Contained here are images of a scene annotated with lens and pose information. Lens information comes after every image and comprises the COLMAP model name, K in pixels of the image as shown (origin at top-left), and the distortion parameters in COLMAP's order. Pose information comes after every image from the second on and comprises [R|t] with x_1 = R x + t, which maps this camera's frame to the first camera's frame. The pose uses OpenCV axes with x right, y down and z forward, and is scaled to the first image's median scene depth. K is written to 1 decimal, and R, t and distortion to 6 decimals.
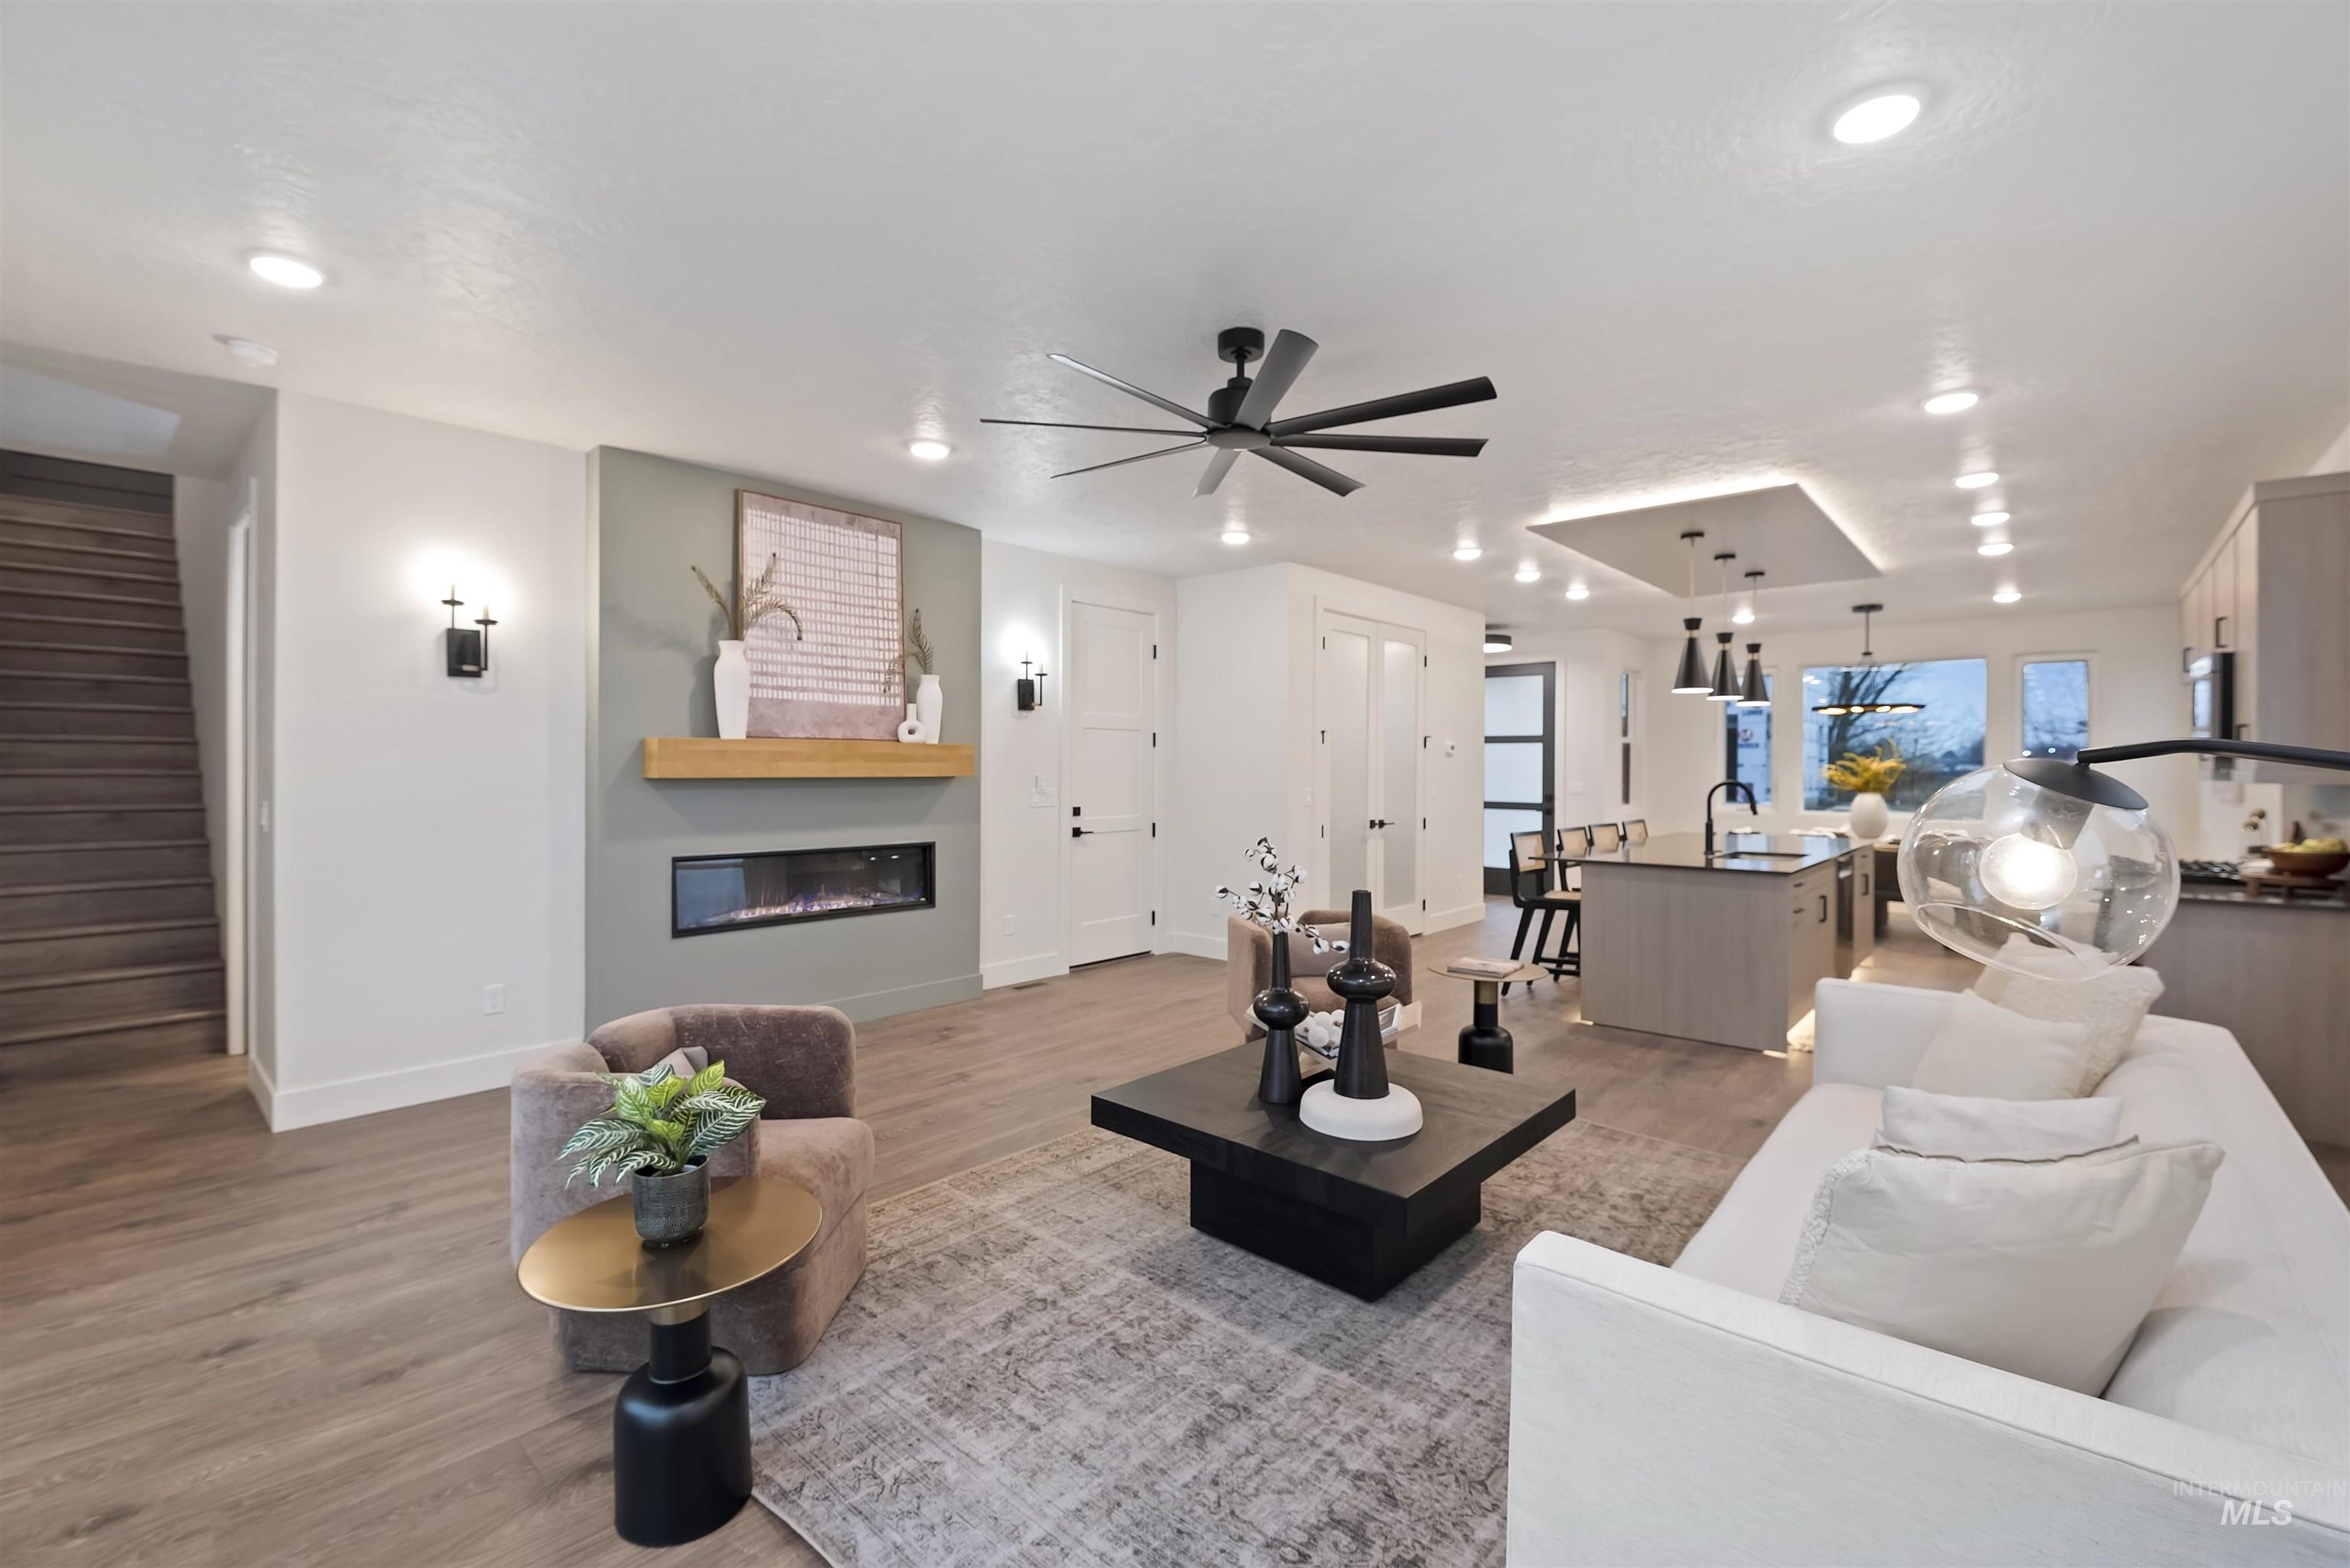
lens RADIAL K [[997.0, 0, 1165.4], [0, 997.0, 763.3], [0, 0, 1]] dist [-0.001894, -0.000272]
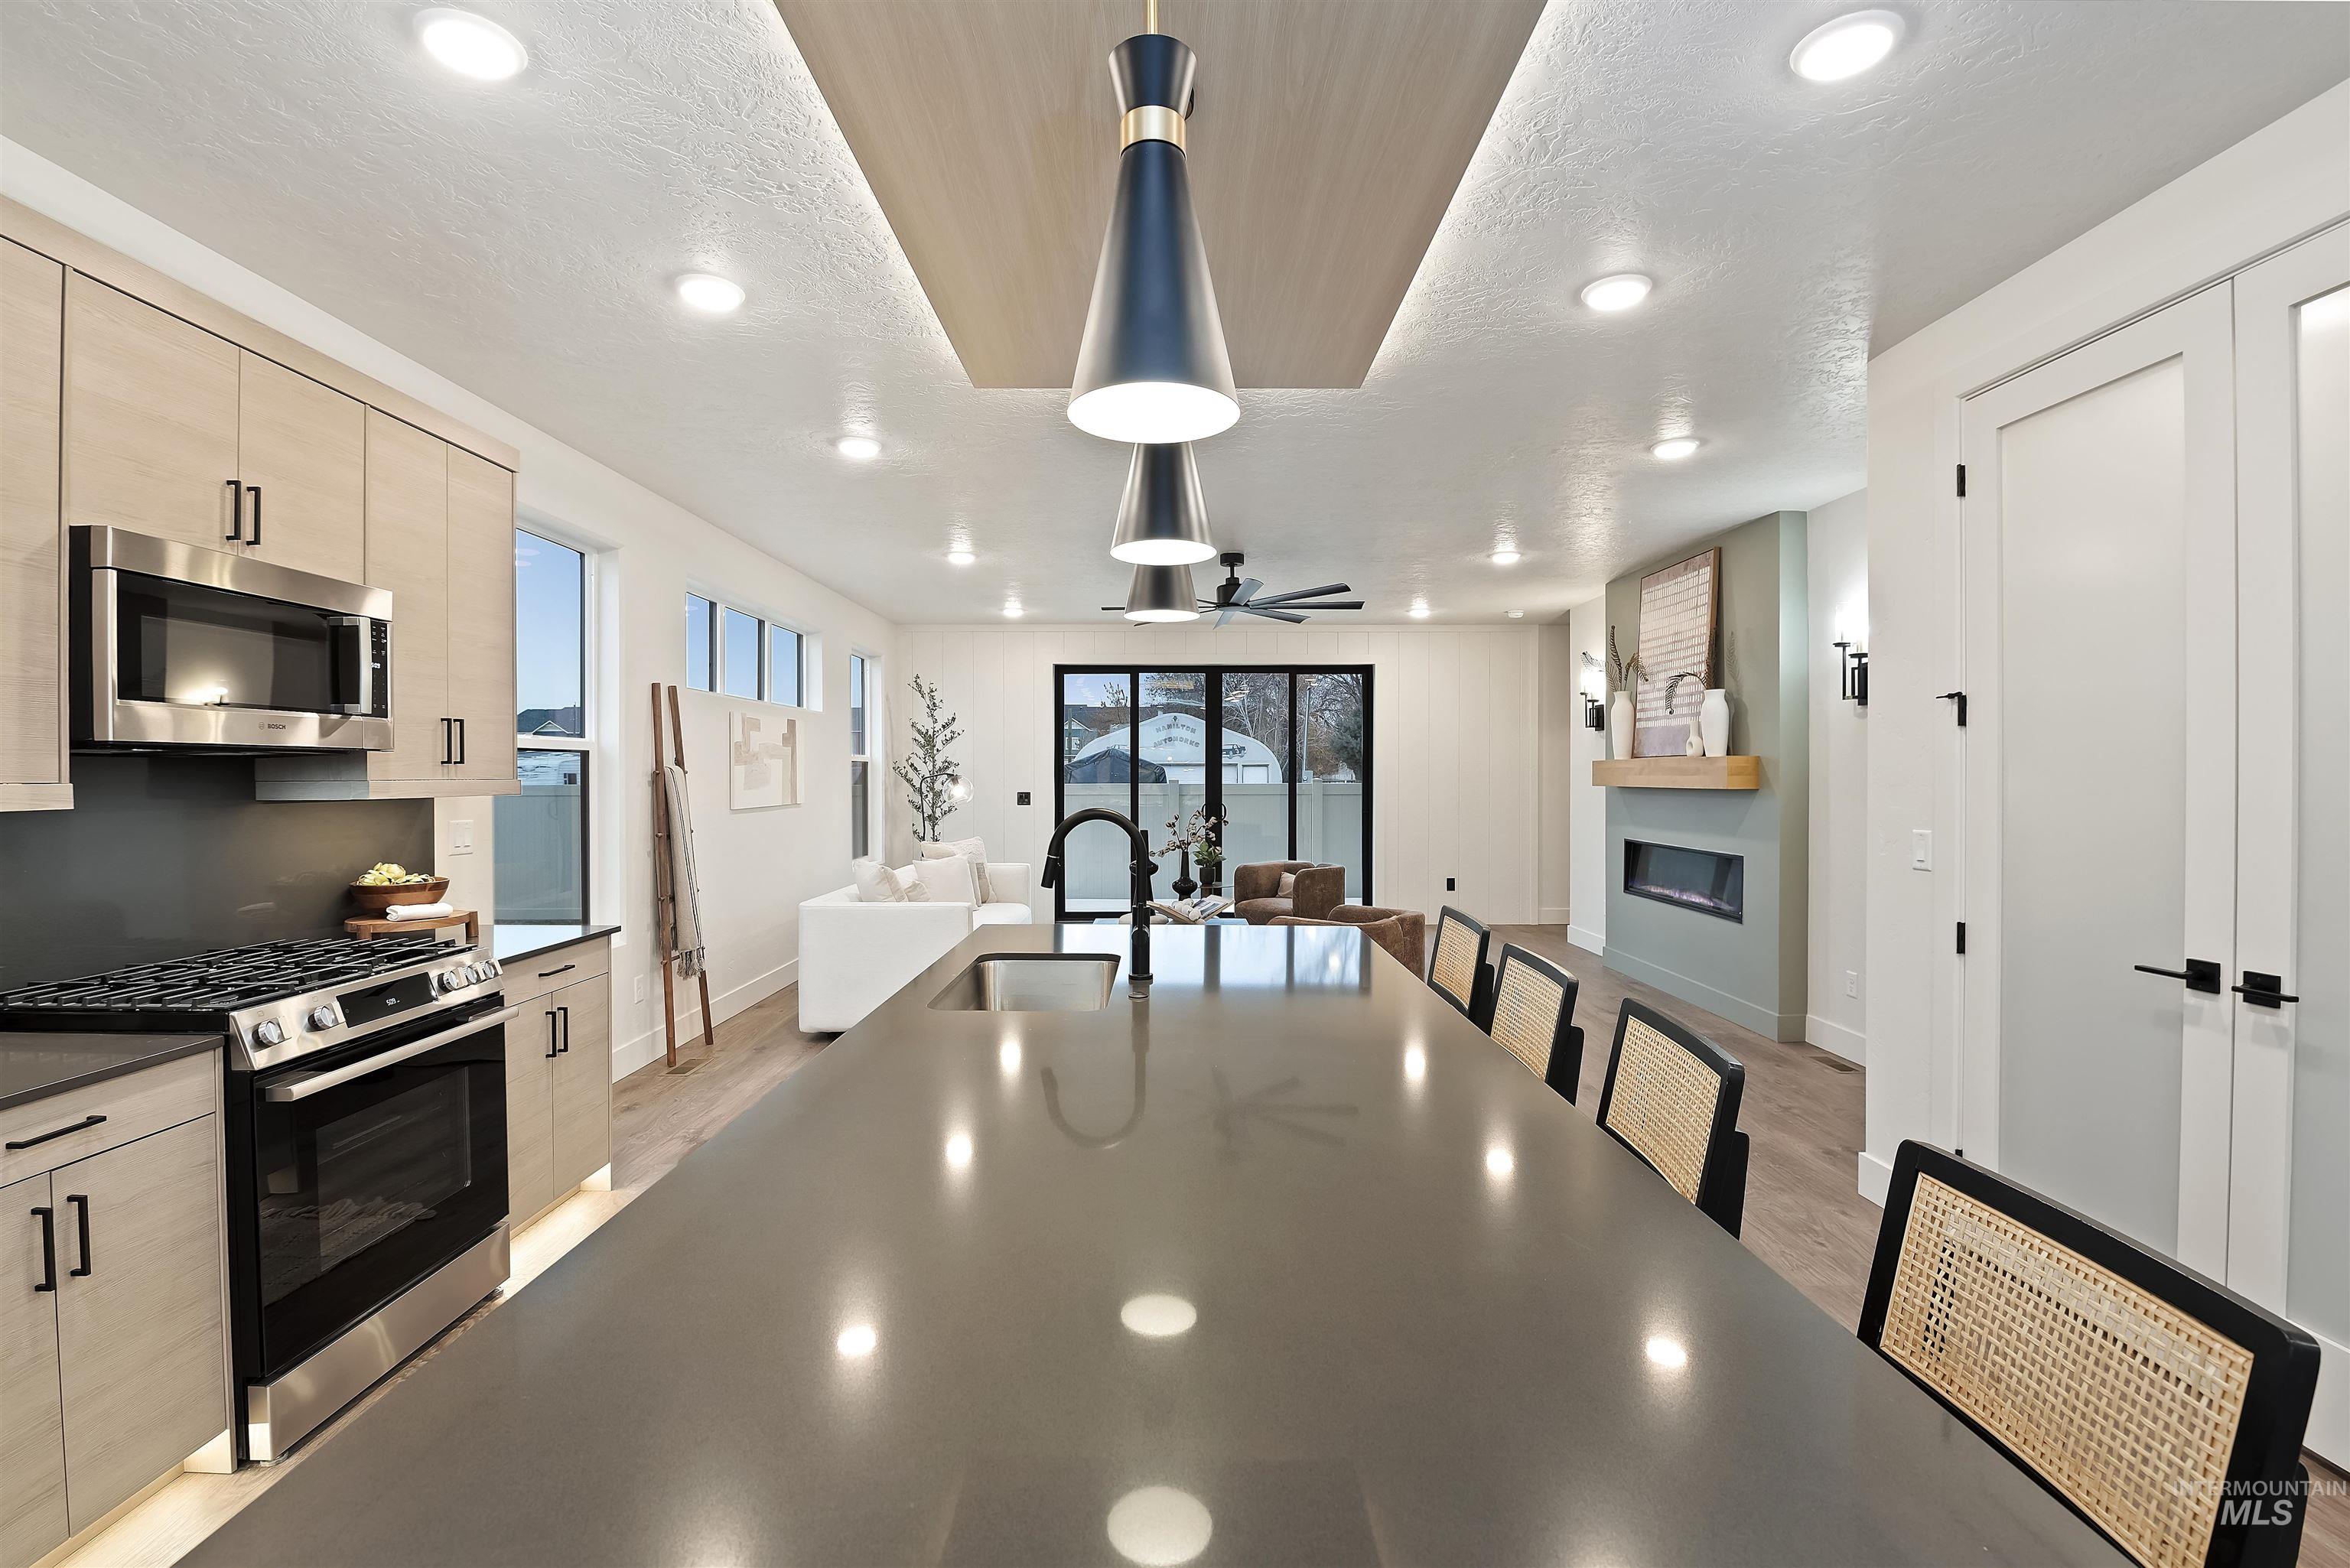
lens RADIAL K [[1023.6, 0, 1175.0], [0, 1023.6, 784.0], [0, 0, 1]] dist [-0.019947, -0.000653]
pose [[-0.740181, 0.001953, -0.672405, 0.920657], [-0.001344, 0.999989, 0.004383, 0.004341], [0.672406, 0.004148, -0.740171, 1.478988]]
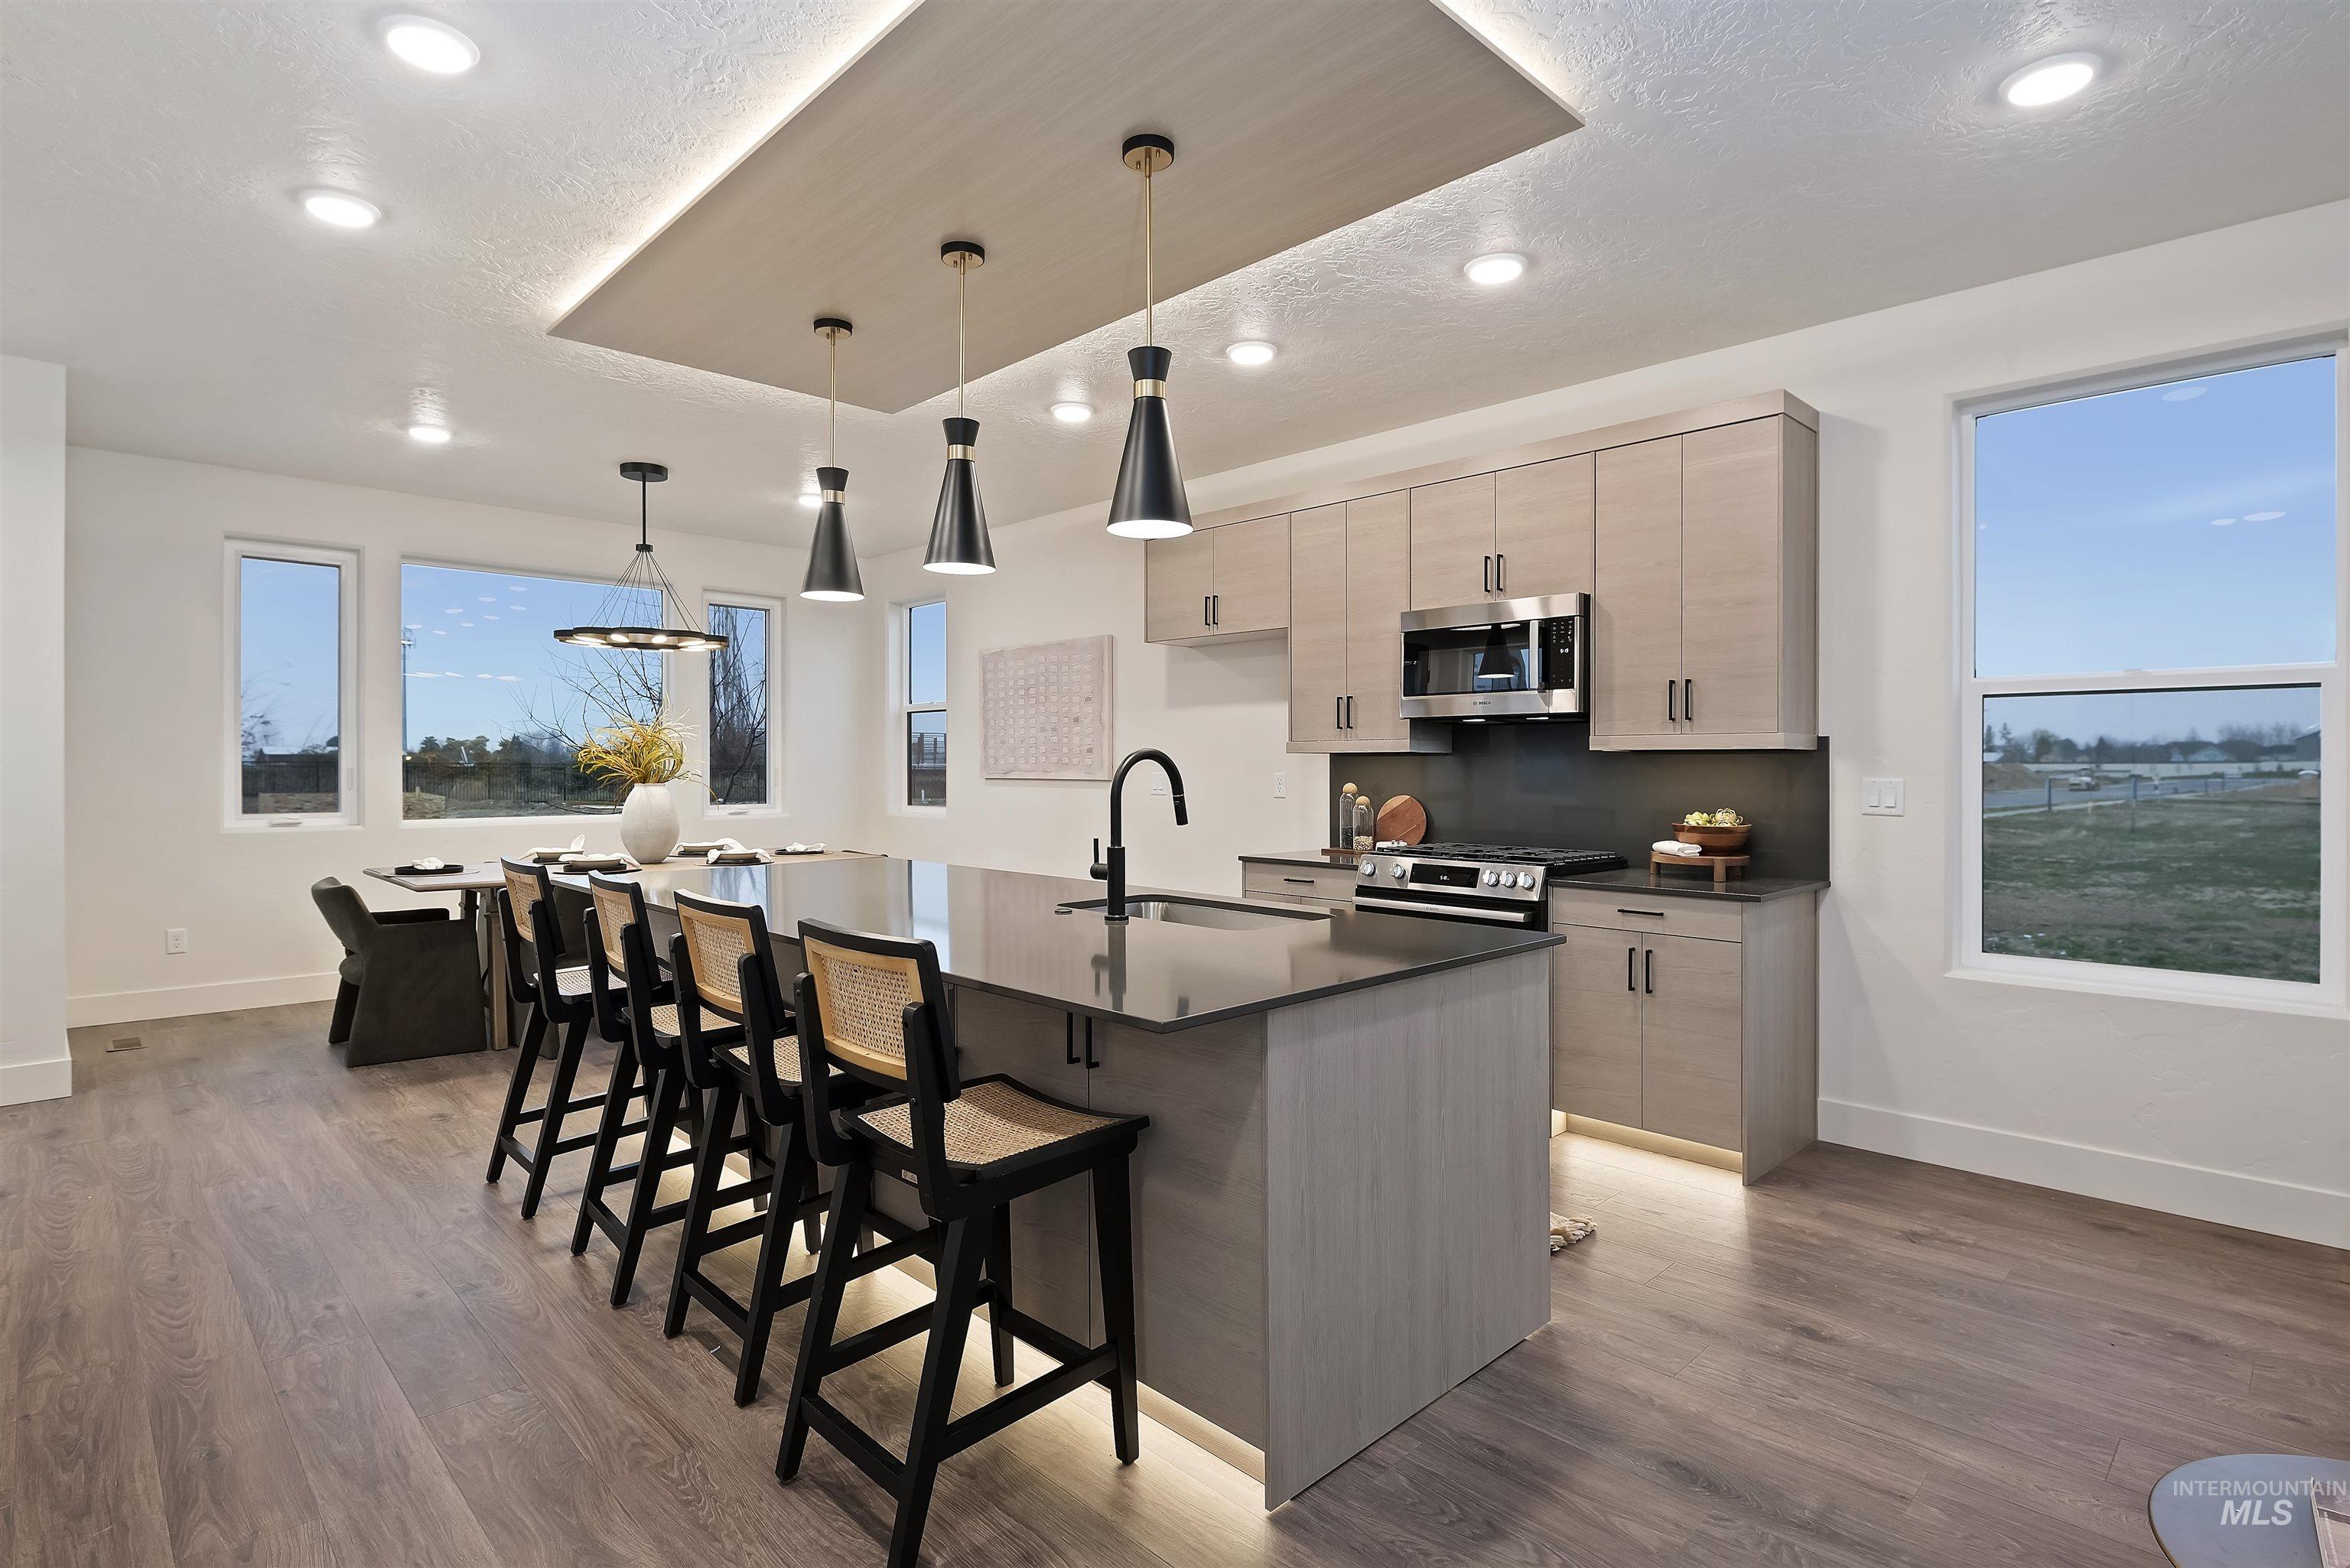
lens RADIAL K [[1176.0, 0, 1175.0], [0, 1176.0, 784.0], [0, 0, 1]] dist [-0.008669, -0.000504]
pose [[0.067346, -0.020065, 0.997528, 0.045285], [-0.006503, 0.999768, 0.020549, 0.023826], [-0.997708, -0.007871, 0.067200, 1.036711]]
